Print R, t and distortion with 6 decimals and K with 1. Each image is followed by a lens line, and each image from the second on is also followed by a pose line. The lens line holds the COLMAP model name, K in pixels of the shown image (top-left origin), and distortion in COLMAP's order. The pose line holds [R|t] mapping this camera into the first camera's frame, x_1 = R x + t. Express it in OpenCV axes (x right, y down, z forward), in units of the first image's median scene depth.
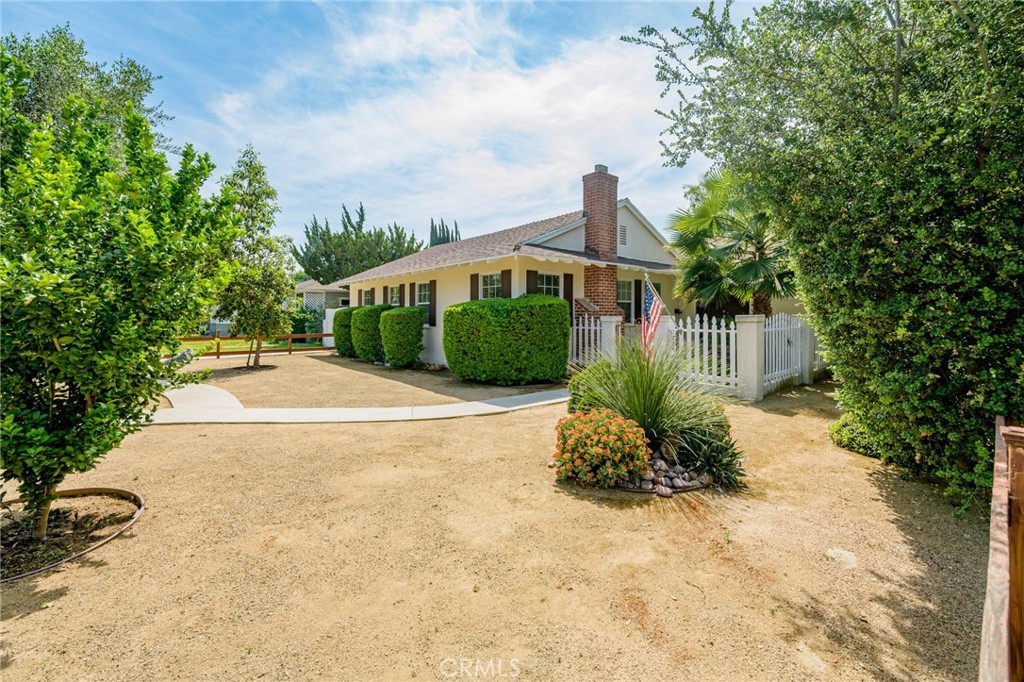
lens RADIAL K [[424.8, 0, 546.2], [0, 424.8, 320.0], [0, 0, 1]] dist [-0.019042, 0.001272]
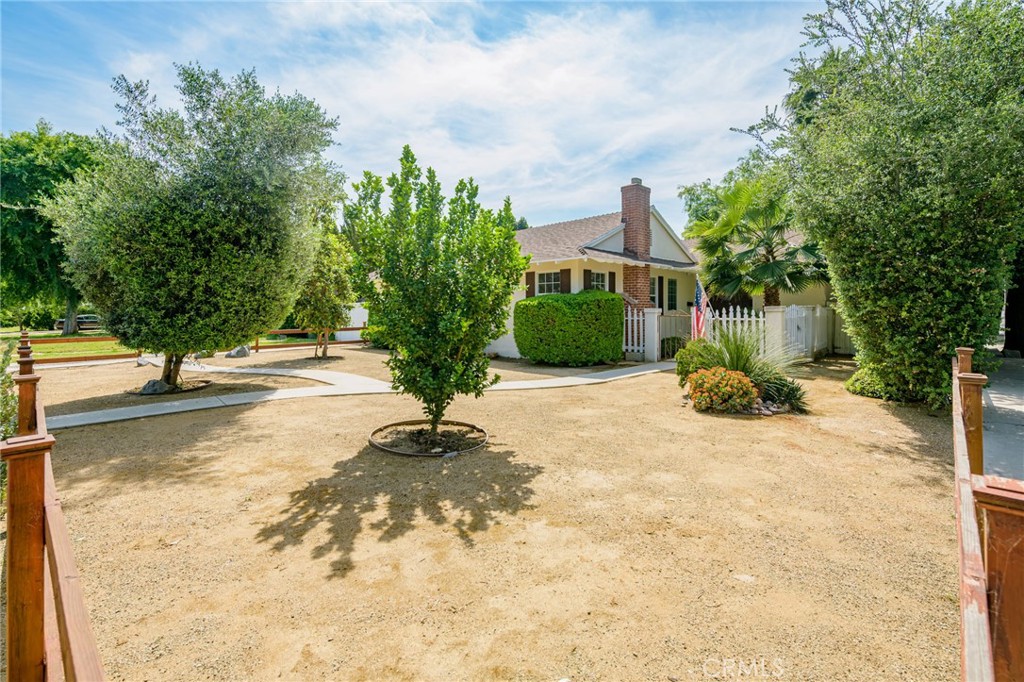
lens RADIAL K [[457.1, 0, 552.2], [0, 457.1, 317.3], [0, 0, 1]] dist [0.000238, -0.005045]
pose [[0.994680, -0.009035, 0.102619, -0.249577], [0.008309, 0.999937, 0.007507, 0.004224], [-0.102681, -0.006614, 0.994692, -0.232494]]
